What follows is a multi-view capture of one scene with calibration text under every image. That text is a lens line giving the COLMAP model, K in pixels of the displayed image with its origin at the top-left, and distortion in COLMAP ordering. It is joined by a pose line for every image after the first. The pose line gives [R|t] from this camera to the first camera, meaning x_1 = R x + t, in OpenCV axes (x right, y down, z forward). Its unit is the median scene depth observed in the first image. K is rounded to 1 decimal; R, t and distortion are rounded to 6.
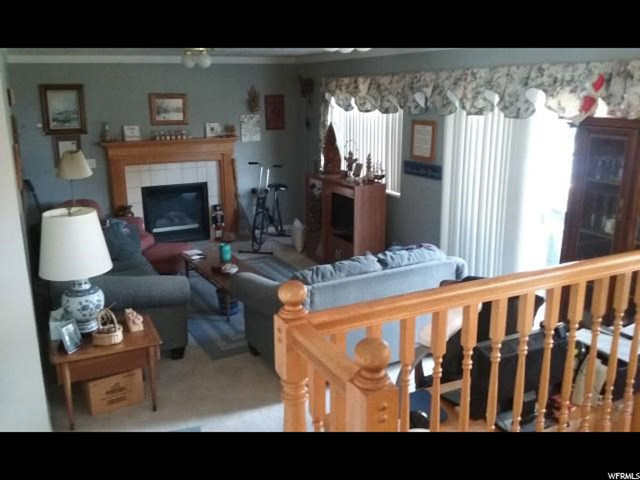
lens RADIAL K [[593.2, 0, 303.9], [0, 593.2, 241.4], [0, 0, 1]] dist [0.075478, -0.229783]
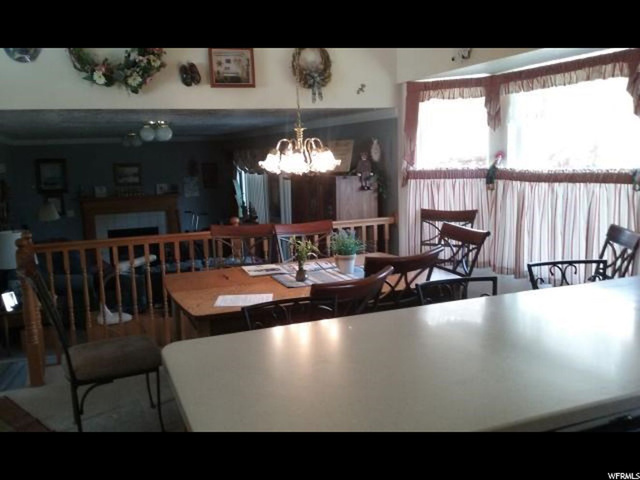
lens RADIAL K [[593.2, 0, 303.9], [0, 593.2, 241.4], [0, 0, 1]] dist [0.075478, -0.229783]
pose [[0.996534, -0.009046, -0.082693, 0.297812], [0.000516, 0.994724, -0.102585, 0.077232], [0.083185, 0.102187, 0.991281, -0.332407]]
